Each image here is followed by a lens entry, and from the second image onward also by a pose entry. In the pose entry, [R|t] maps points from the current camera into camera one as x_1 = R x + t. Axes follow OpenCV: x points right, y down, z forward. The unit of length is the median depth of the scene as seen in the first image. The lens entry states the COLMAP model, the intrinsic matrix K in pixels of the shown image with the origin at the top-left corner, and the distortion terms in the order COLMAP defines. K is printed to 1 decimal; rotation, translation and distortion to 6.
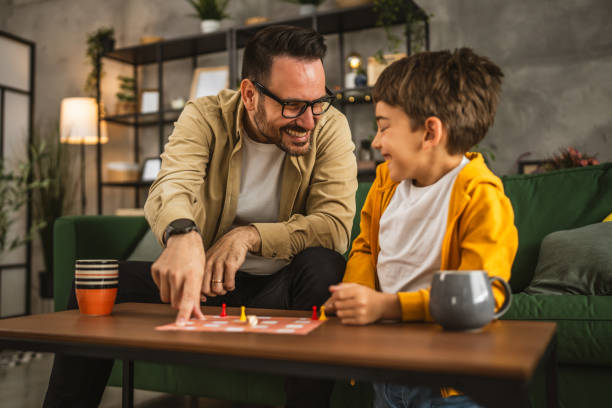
lens RADIAL K [[684.4, 0, 298.3], [0, 684.4, 201.5], [0, 0, 1]] dist [0.002543, 0.034983]
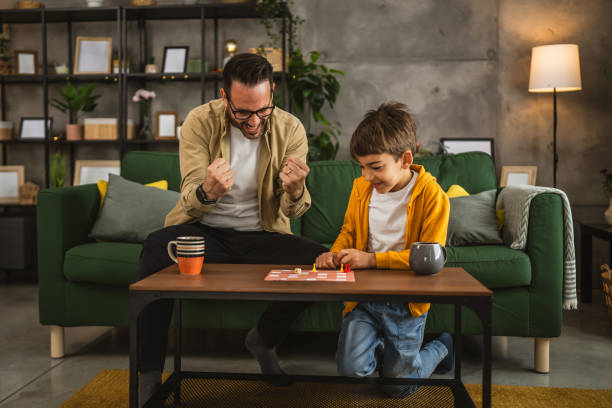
lens RADIAL K [[660.9, 0, 333.4], [0, 660.9, 202.1], [0, 0, 1]] dist [-0.005716, 0.028310]
pose [[0.927148, -0.006852, 0.374632, -0.211451], [-0.029822, 0.995312, 0.092008, -0.052766], [-0.373506, -0.096477, 0.922597, -0.173630]]
